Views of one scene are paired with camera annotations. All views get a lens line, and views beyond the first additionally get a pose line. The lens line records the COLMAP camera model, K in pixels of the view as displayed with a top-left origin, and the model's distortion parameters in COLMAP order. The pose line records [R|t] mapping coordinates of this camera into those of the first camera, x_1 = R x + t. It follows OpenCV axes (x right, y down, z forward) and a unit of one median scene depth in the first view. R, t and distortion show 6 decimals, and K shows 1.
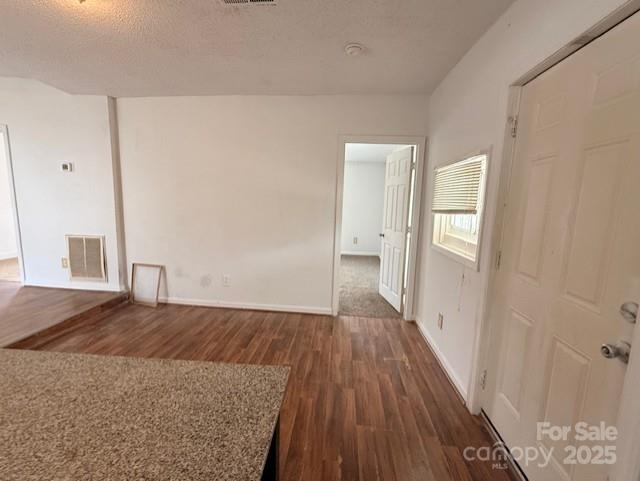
lens RADIAL K [[293.4, 0, 321.0], [0, 293.4, 240.0], [0, 0, 1]] dist [-0.003414, 0.001057]
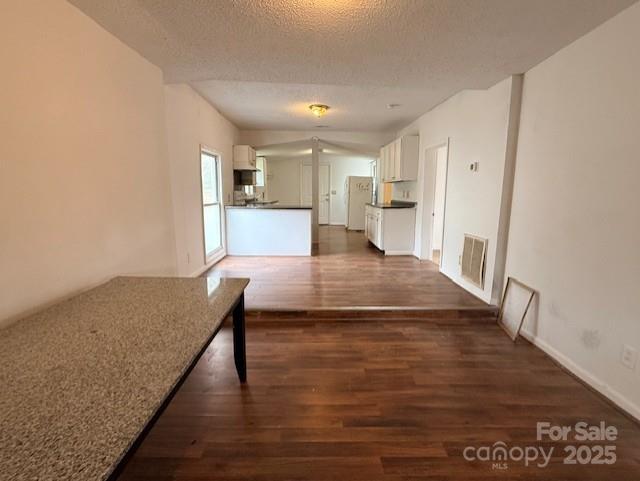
lens RADIAL K [[293.4, 0, 321.6], [0, 293.4, 239.9], [0, 0, 1]] dist [-0.003414, 0.001057]
pose [[0.077500, 0.126375, -0.988950, 0.118179], [-0.141746, 0.983254, 0.114539, -0.045205], [0.986865, 0.131303, 0.094116, 0.436429]]
